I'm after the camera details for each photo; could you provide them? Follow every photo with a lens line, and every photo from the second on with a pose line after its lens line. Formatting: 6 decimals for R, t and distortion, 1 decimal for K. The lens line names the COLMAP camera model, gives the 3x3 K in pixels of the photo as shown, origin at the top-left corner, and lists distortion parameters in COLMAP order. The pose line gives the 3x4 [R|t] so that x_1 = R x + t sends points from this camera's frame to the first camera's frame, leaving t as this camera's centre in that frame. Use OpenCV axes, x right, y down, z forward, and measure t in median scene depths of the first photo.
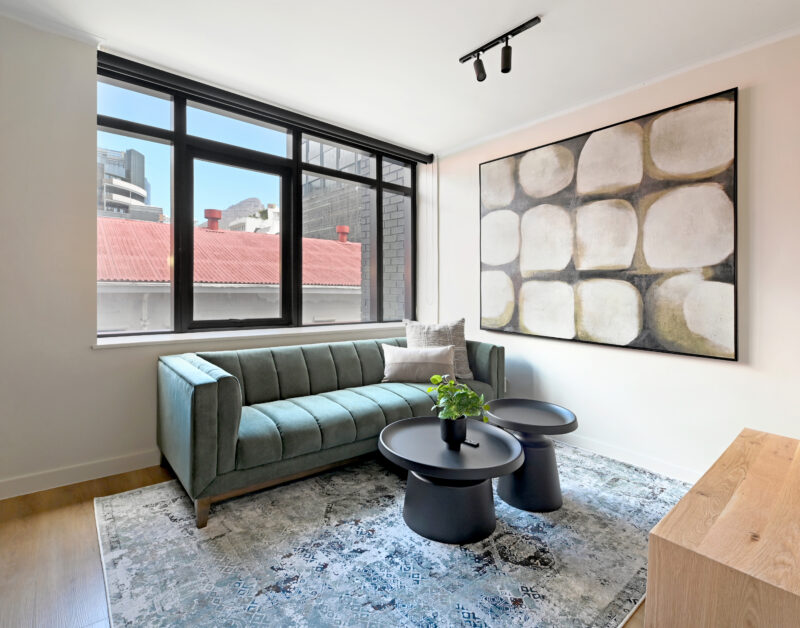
lens RADIAL K [[380.4, 0, 384.8], [0, 380.4, 298.2], [0, 0, 1]] dist [0.002346, 0.000291]
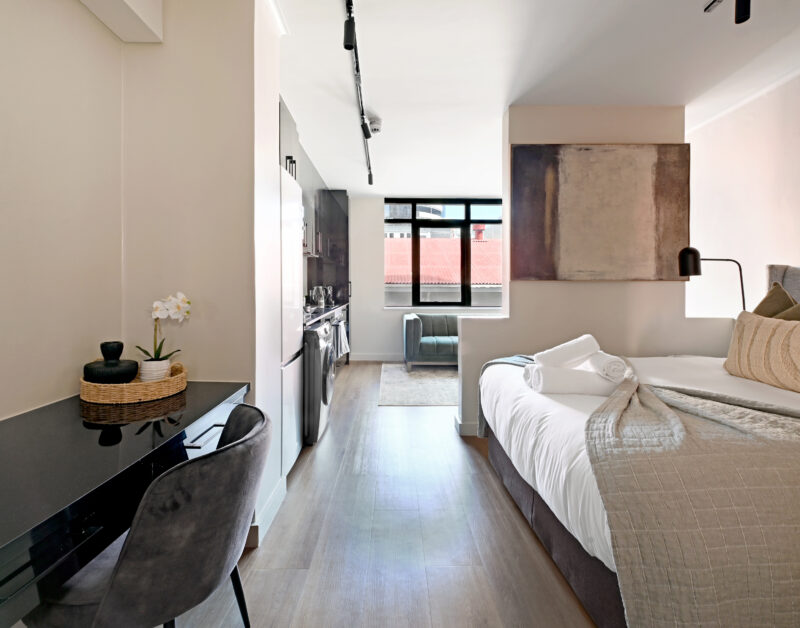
lens RADIAL K [[412.8, 0, 387.0], [0, 412.8, 283.3], [0, 0, 1]] dist [-0.000012, -0.000683]
pose [[0.767100, -0.022938, -0.641118, 0.933023], [-0.002808, 0.999231, -0.039111, 0.049302], [0.641522, 0.031802, 0.766445, -1.003335]]
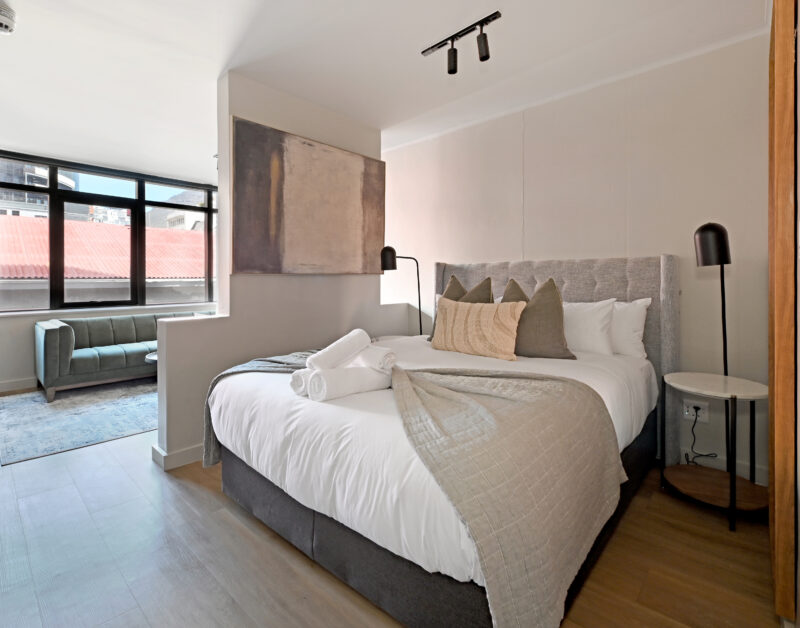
lens RADIAL K [[393.7, 0, 414.6], [0, 393.7, 281.6], [0, 0, 1]] dist [0.002778, -0.000188]
pose [[0.990097, -0.026634, 0.137837, 0.794723], [0.029265, 0.999425, -0.017099, 0.044910], [-0.137302, 0.020964, 0.990307, -0.926181]]
